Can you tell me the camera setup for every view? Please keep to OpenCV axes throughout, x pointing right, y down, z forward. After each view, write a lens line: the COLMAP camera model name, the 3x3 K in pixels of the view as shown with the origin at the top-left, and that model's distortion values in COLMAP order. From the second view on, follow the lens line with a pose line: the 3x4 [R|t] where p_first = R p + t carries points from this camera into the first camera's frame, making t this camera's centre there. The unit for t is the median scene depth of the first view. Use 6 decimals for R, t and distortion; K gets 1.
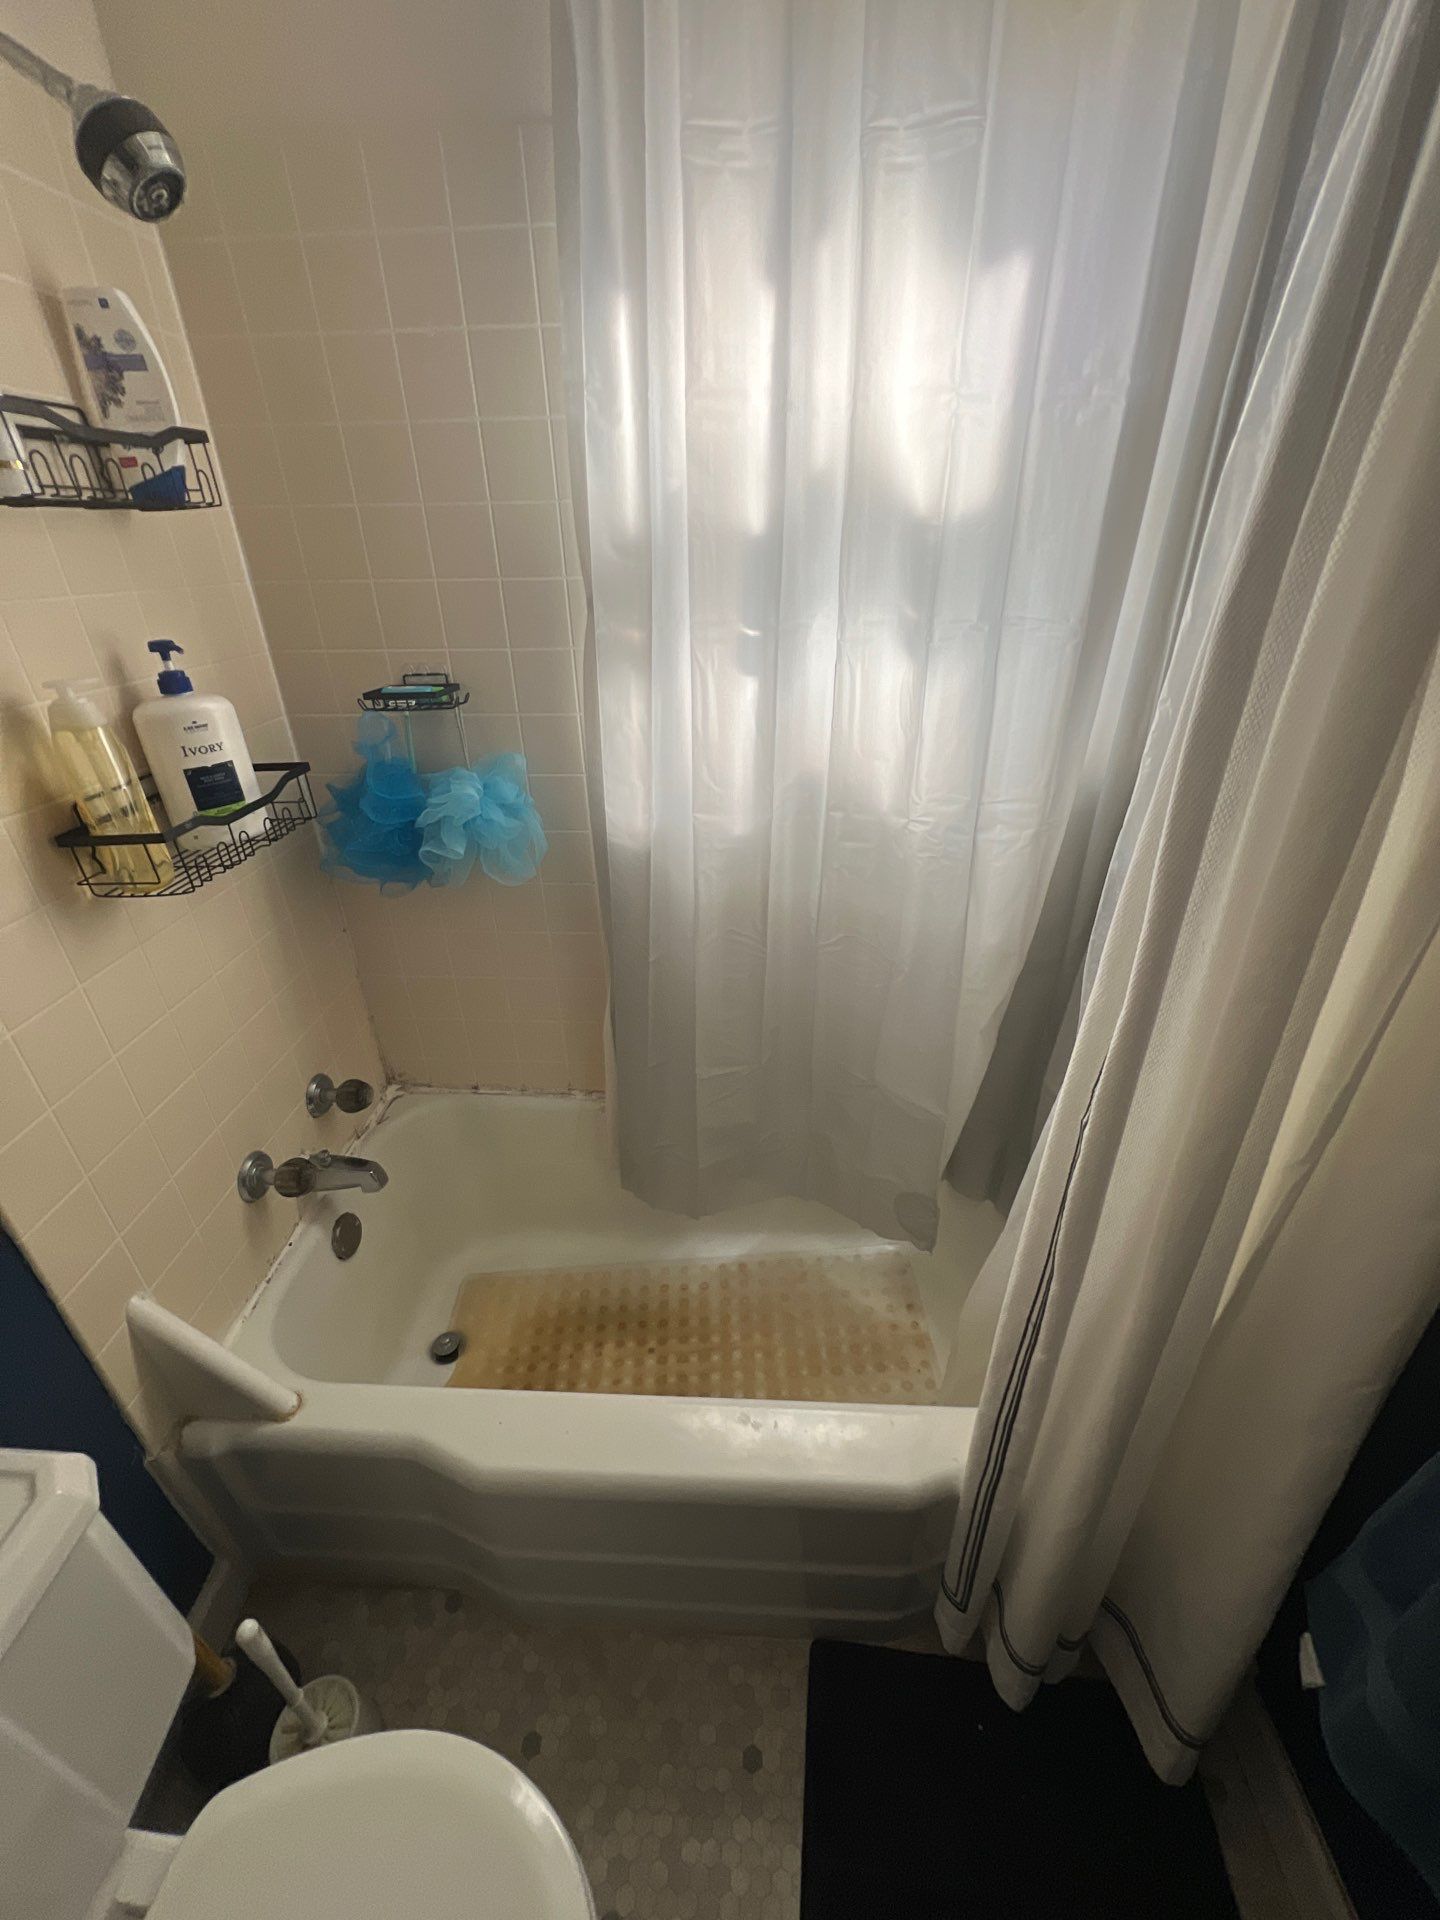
lens RADIAL K [[769.8, 0, 728.0], [0, 769.8, 955.1], [0, 0, 1]] dist [-0.000261, -0.000217]
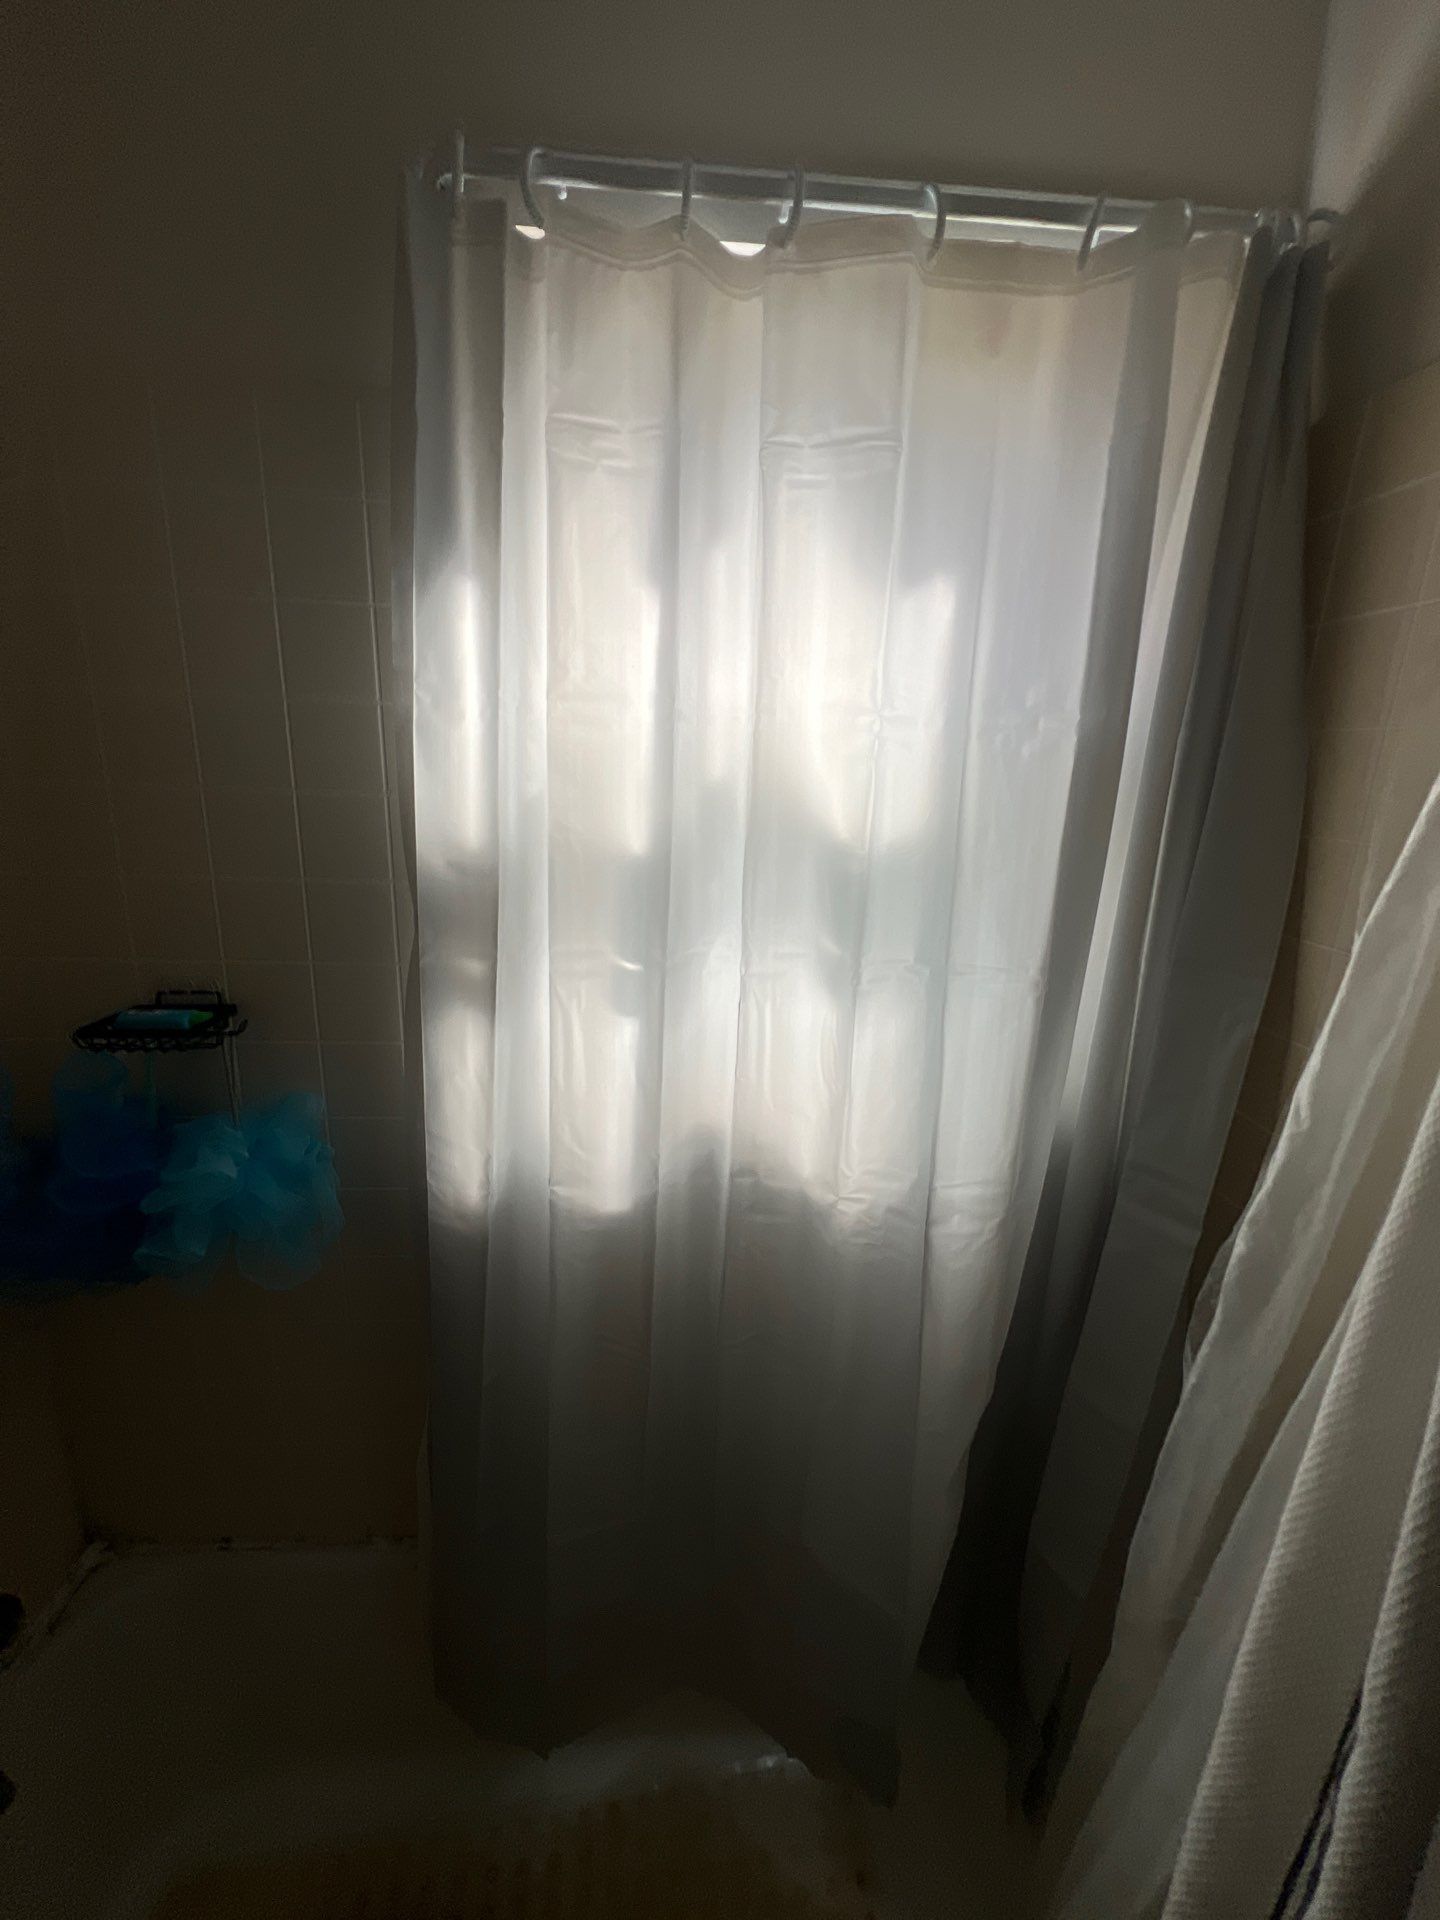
lens RADIAL K [[769.8, 0, 728.0], [0, 769.8, 955.1], [0, 0, 1]] dist [-0.000261, -0.000217]
pose [[0.993110, 0.019378, 0.115573, 0.040488], [0.009077, 0.970549, -0.240733, -0.256411], [-0.116834, 0.240123, 0.963686, 0.258187]]
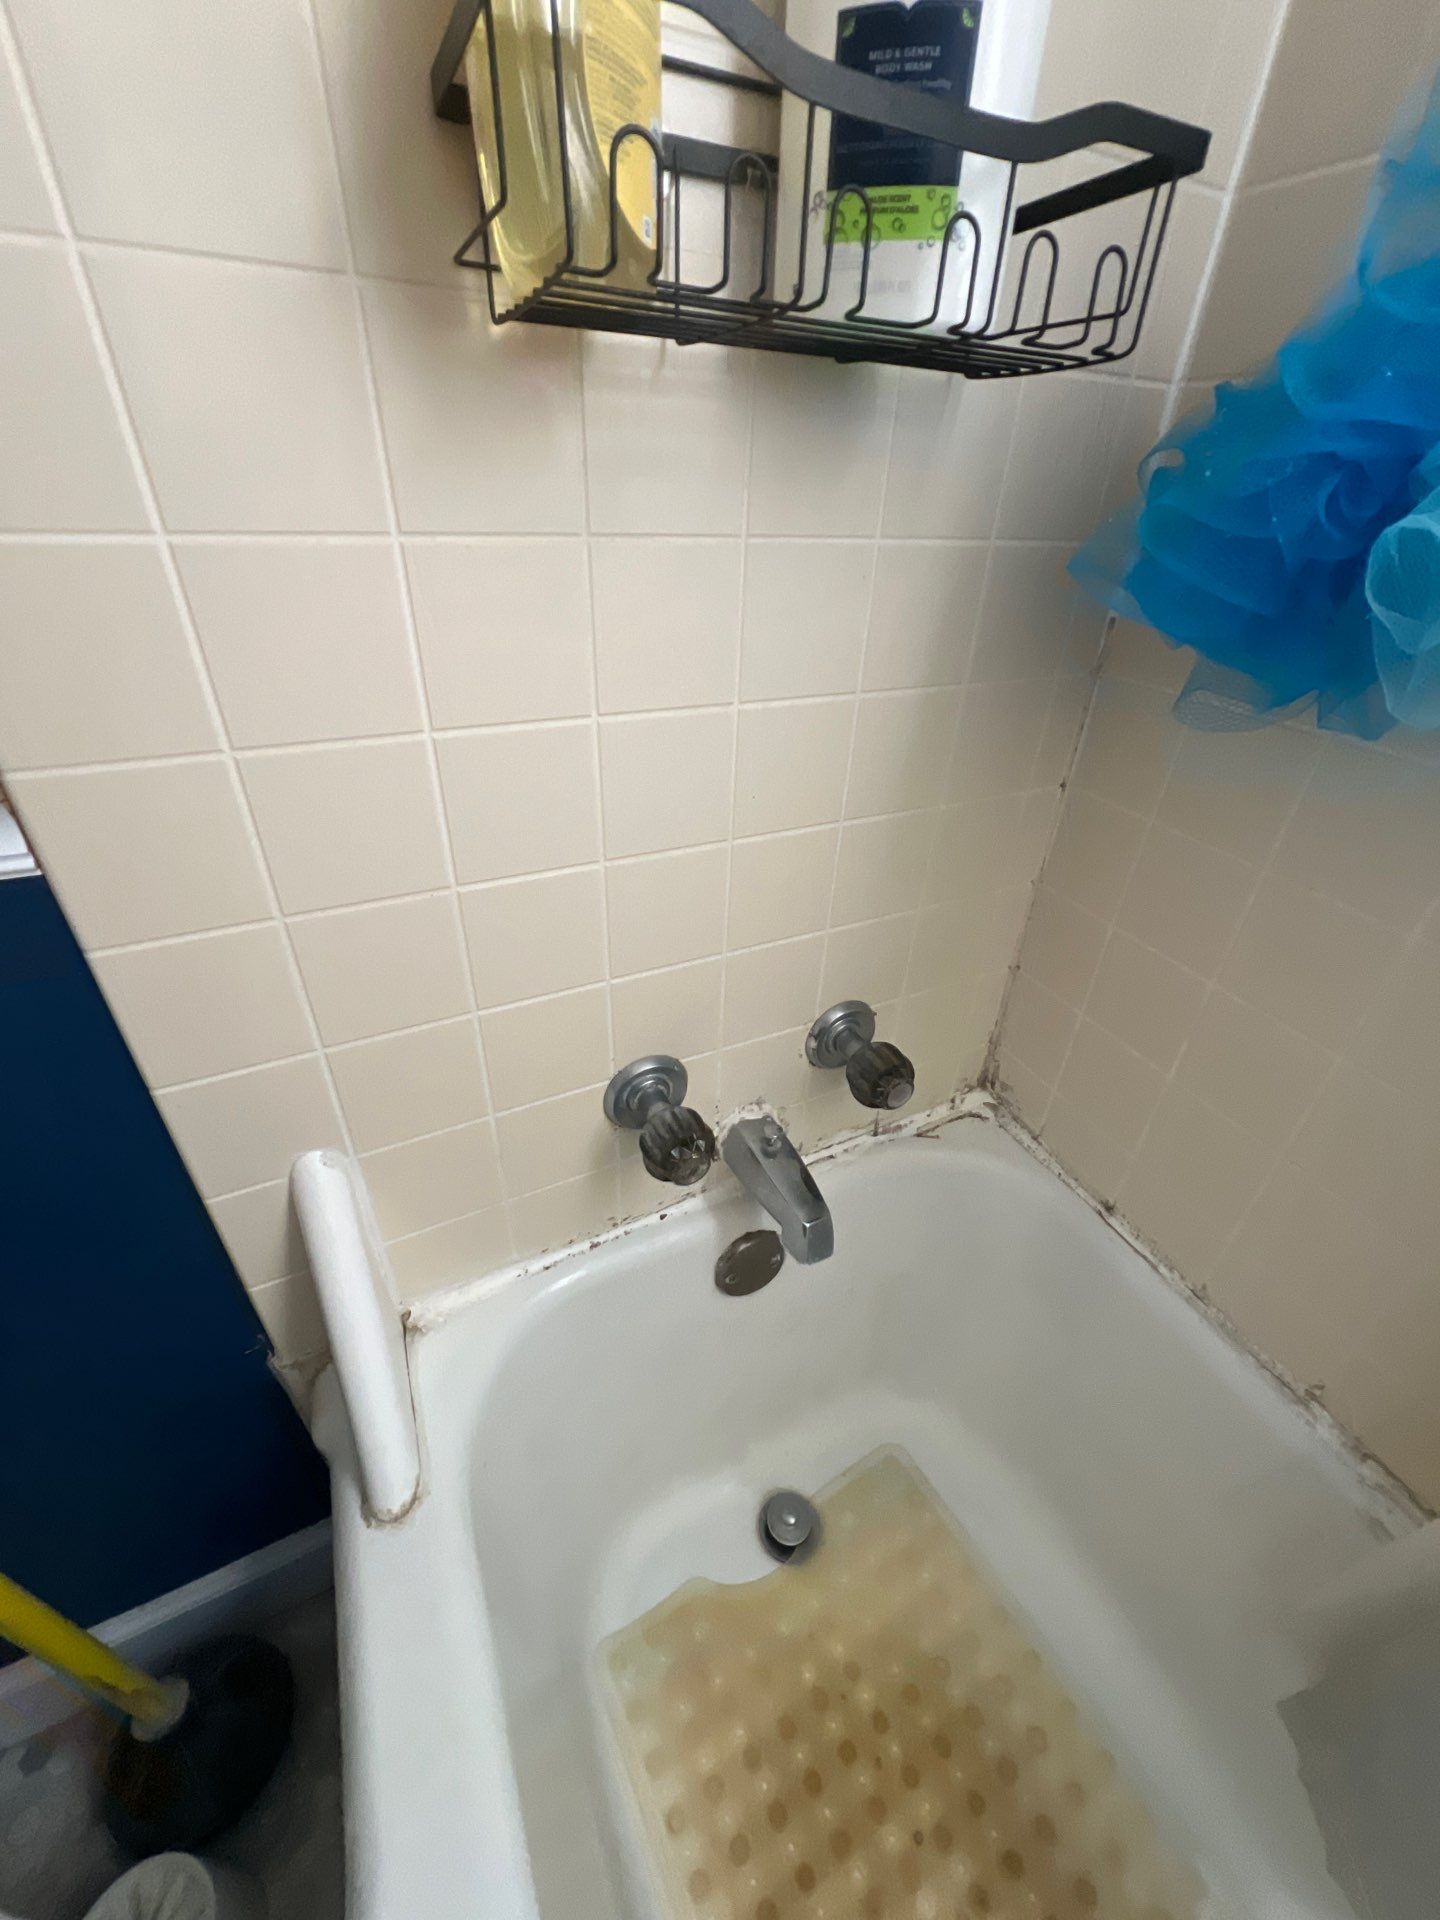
lens RADIAL K [[769.8, 0, 728.0], [0, 769.8, 955.1], [0, 0, 1]] dist [-0.000261, -0.000217]
pose [[0.475076, 0.498692, -0.724989, -0.274236], [-0.456878, 0.843937, 0.281126, 0.026051], [0.752041, 0.197676, 0.628776, 0.785893]]
